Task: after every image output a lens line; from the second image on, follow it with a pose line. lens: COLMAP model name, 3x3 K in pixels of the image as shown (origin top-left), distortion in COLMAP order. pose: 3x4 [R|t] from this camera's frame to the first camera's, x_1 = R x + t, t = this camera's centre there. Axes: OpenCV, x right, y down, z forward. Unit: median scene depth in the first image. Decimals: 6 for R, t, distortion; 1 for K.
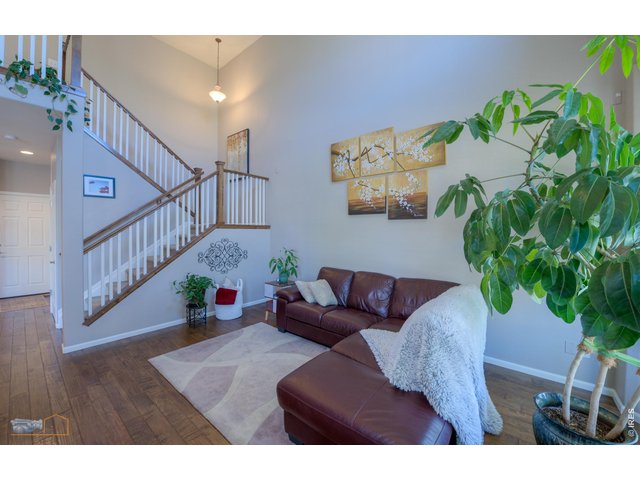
lens RADIAL K [[260.3, 0, 321.8], [0, 260.3, 236.2], [0, 0, 1]] dist [0.002038, 0.000116]
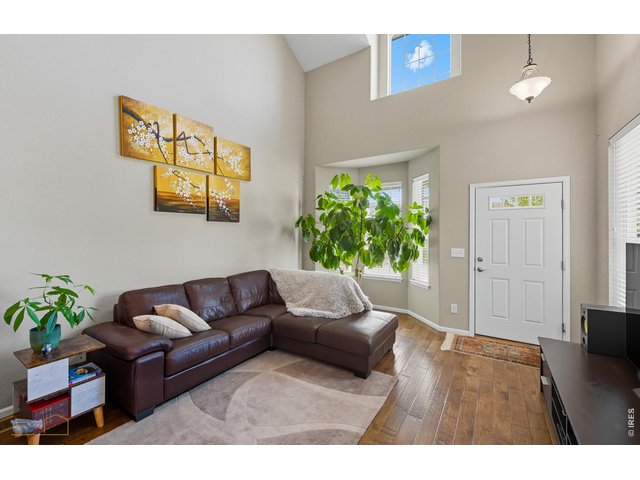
lens RADIAL K [[260.3, 0, 322.9], [0, 260.3, 234.4], [0, 0, 1]] dist [0.002038, 0.000116]
pose [[-0.088850, -0.010032, 0.995994, -0.729067], [0.013427, 0.999846, 0.011268, -0.019400], [-0.995955, 0.014374, -0.088702, 0.657981]]
